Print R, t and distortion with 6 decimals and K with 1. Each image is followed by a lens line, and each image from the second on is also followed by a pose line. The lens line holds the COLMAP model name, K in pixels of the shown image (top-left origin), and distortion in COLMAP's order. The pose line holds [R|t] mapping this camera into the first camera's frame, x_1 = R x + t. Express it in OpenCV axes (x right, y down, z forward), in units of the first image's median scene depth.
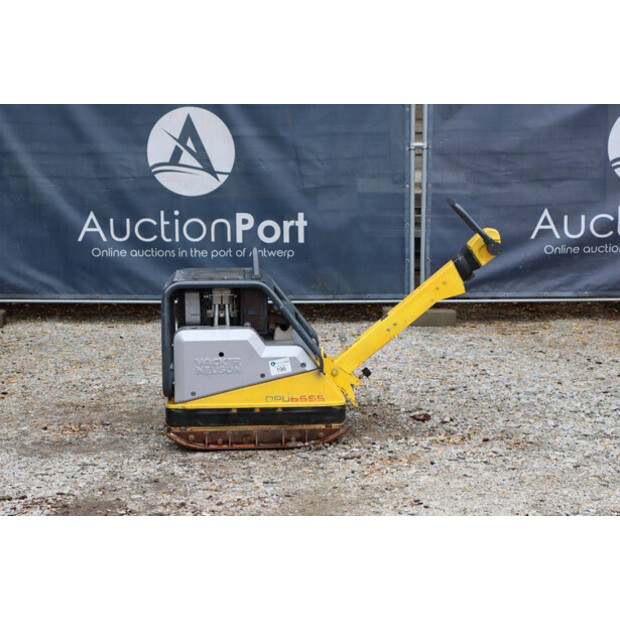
lens RADIAL K [[1477.8, 0, 315.2], [0, 1477.8, 327.6], [0, 0, 1]] dist [0.487780, 0.000000]
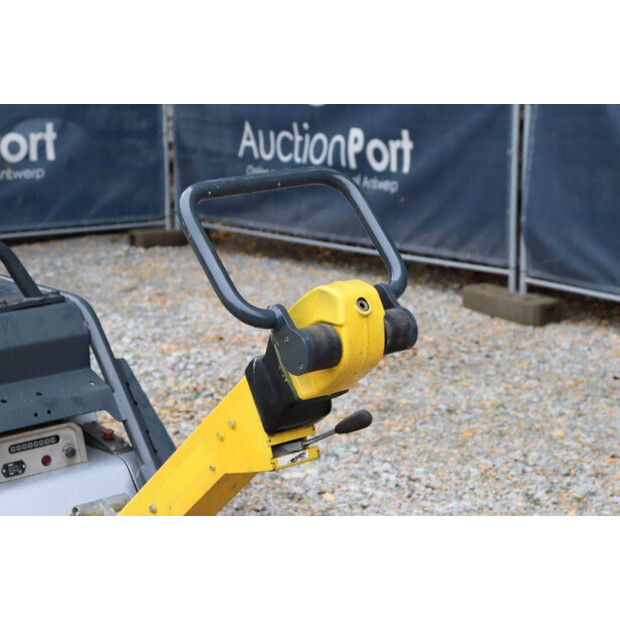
lens RADIAL K [[1477.8, 0, 316.0], [0, 1477.8, 307.6], [0, 0, 1]] dist [0.487780, 0.000000]
pose [[0.599109, 0.156882, -0.785147, 0.353685], [-0.124923, 0.986922, 0.101877, -0.092297], [0.790862, 0.037047, 0.610872, 0.809830]]
